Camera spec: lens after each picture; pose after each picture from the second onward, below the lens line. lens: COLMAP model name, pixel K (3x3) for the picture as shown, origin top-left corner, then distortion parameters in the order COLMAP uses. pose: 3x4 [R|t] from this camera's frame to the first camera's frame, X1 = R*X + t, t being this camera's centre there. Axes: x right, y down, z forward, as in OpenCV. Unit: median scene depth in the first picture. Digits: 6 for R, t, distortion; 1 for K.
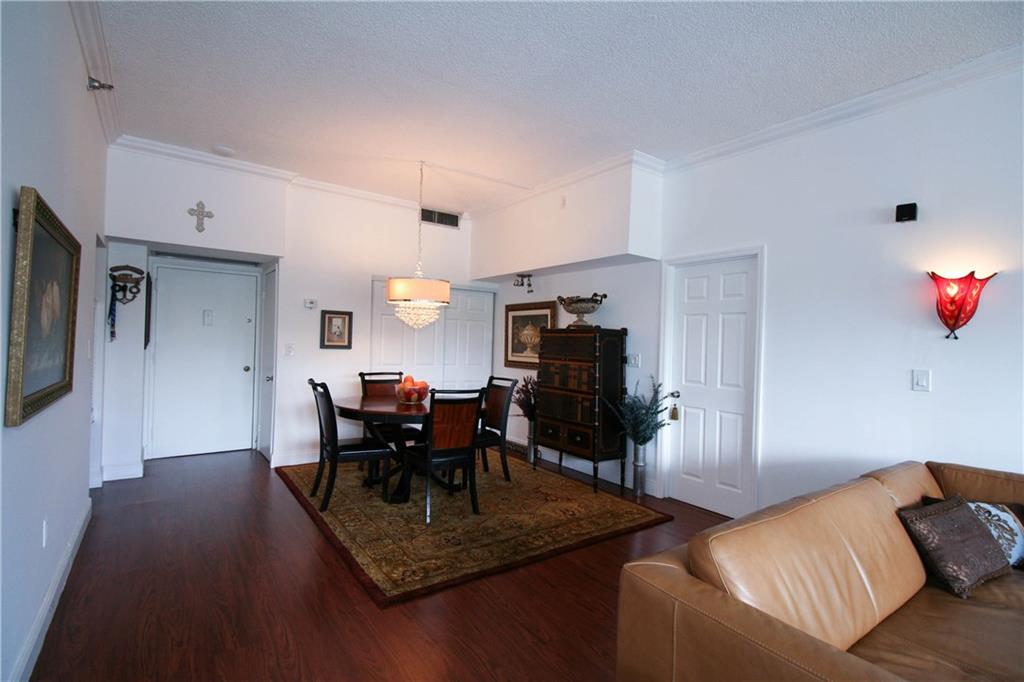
lens RADIAL K [[472.3, 0, 512.0], [0, 472.3, 341.0], [0, 0, 1]] dist [0.018578, -0.014640]
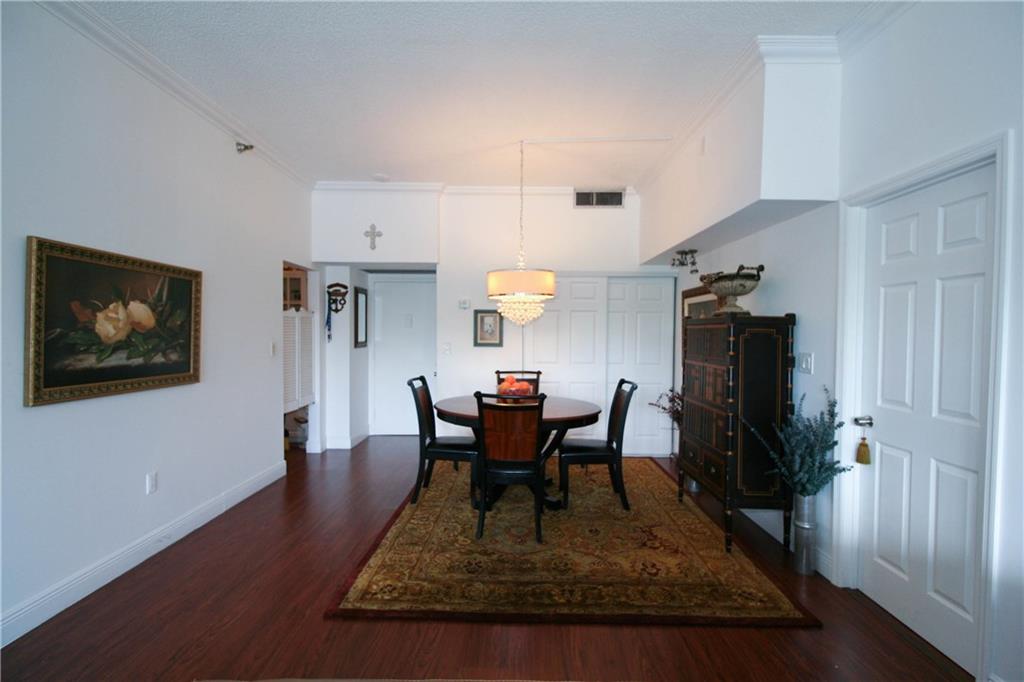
lens RADIAL K [[472.4, 0, 510.6], [0, 472.4, 343.9], [0, 0, 1]] dist [0.019004, -0.013953]
pose [[0.806277, -0.008627, -0.591476, 0.338628], [0.017903, 0.999791, 0.009822, 0.001517], [0.591268, -0.018509, 0.806263, 0.253009]]
